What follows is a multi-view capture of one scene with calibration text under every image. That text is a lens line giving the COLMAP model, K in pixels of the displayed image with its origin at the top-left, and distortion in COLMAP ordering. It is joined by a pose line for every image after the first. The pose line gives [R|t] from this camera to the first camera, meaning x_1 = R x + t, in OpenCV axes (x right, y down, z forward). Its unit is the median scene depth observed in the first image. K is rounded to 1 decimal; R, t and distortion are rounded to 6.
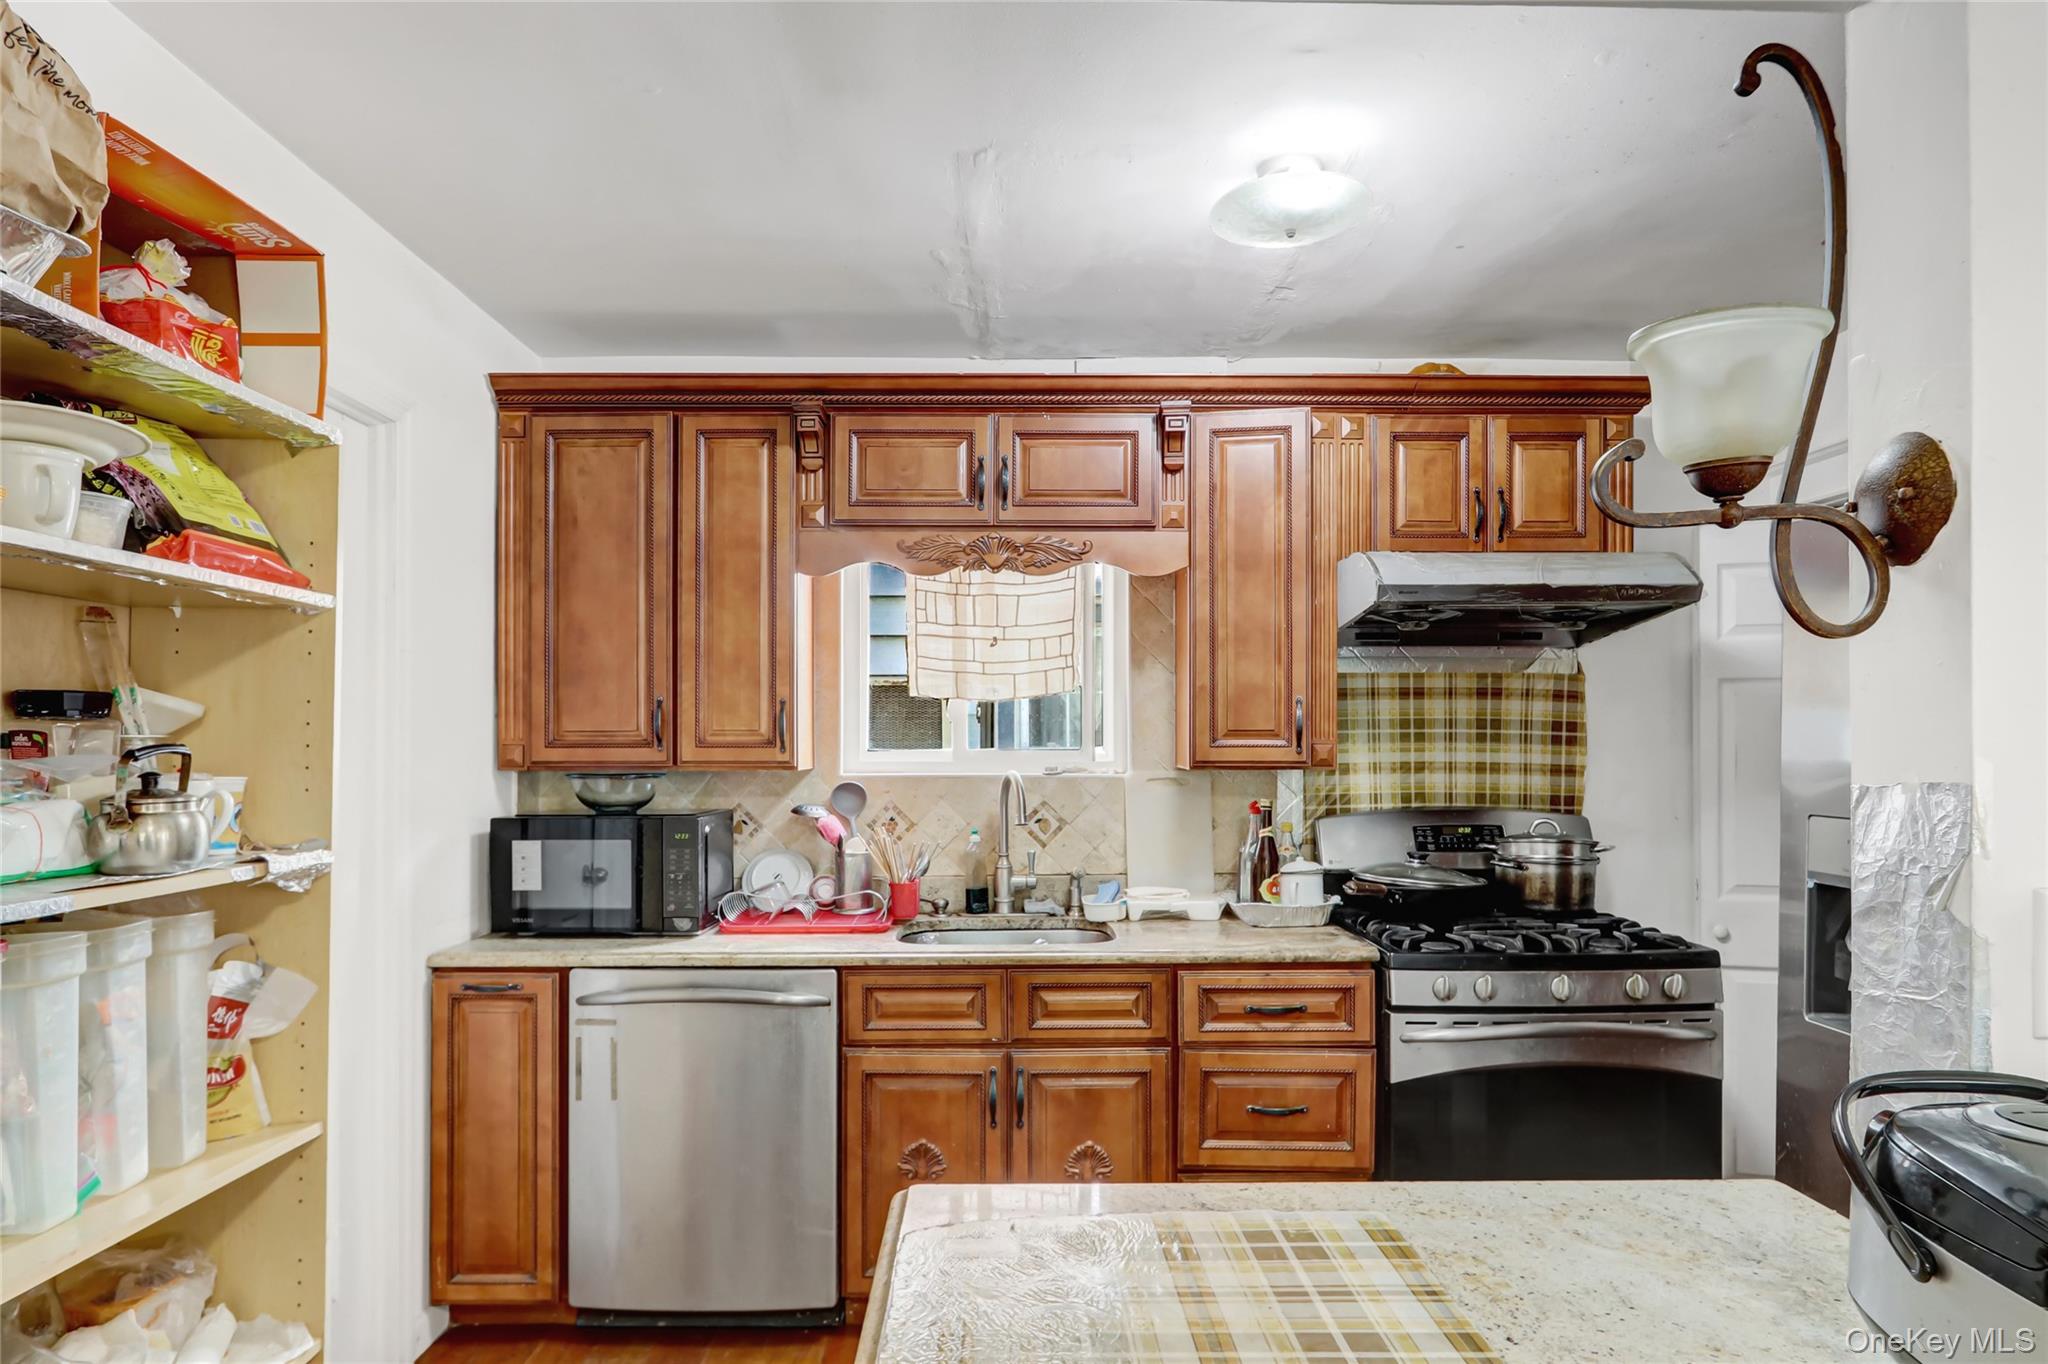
lens RADIAL K [[1212.1, 0, 1021.8], [0, 1212.1, 740.9], [0, 0, 1]] dist [-0.002487, 0.000559]
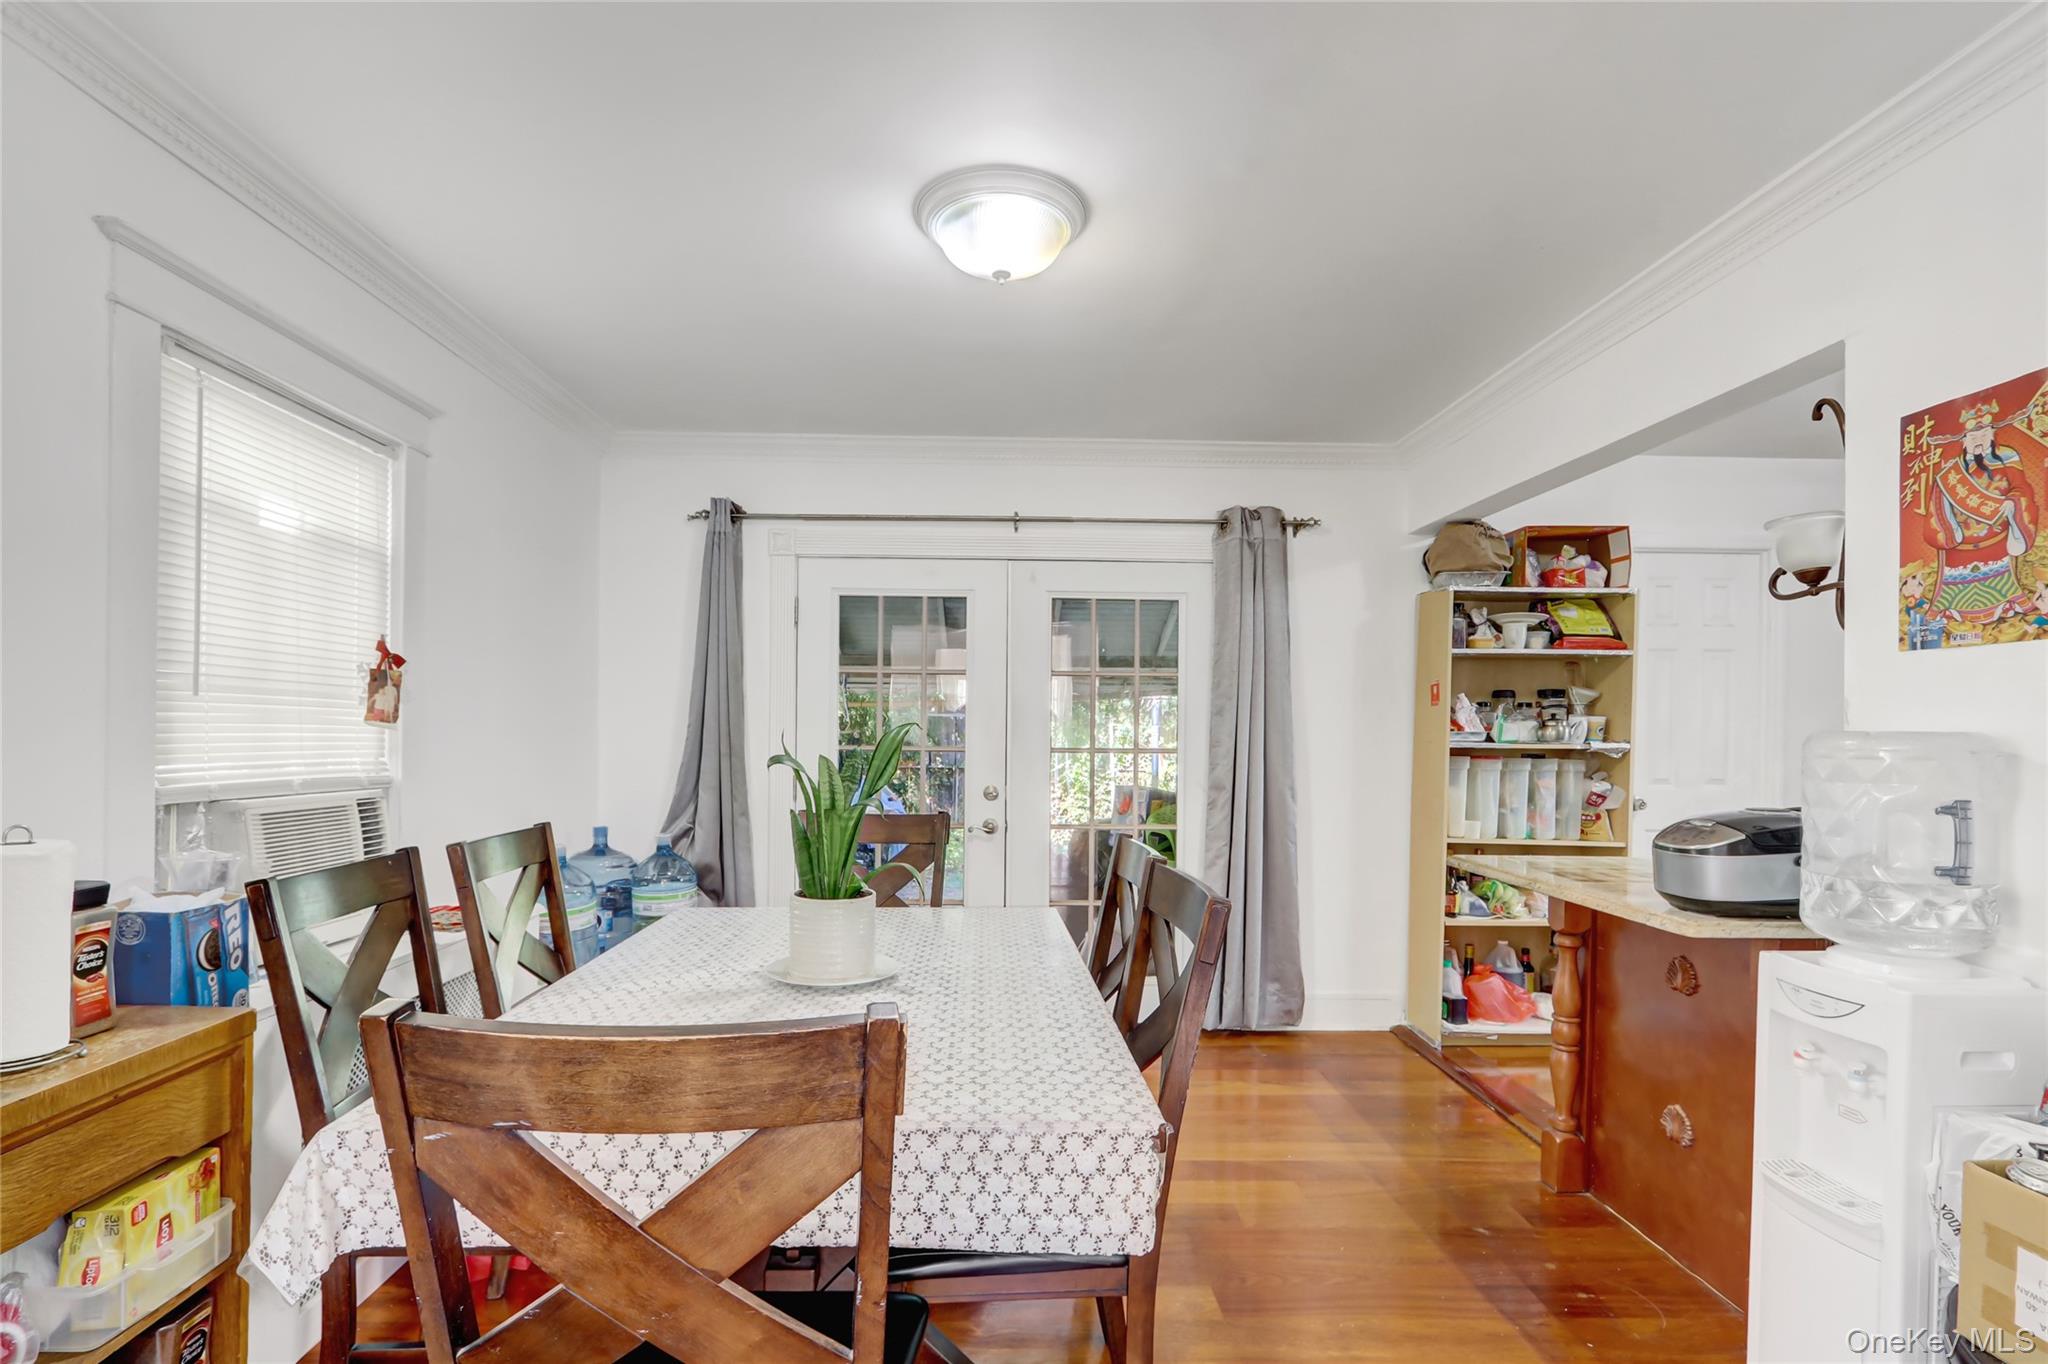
lens RADIAL K [[989.9, 0, 1029.1], [0, 989.9, 710.5], [0, 0, 1]] dist [-0.000755, -0.000193]
pose [[0.048420, -0.027559, -0.998447, 1.480772], [-0.002213, 0.999614, -0.027699, 0.073978], [0.998825, 0.003551, 0.048340, -0.428915]]
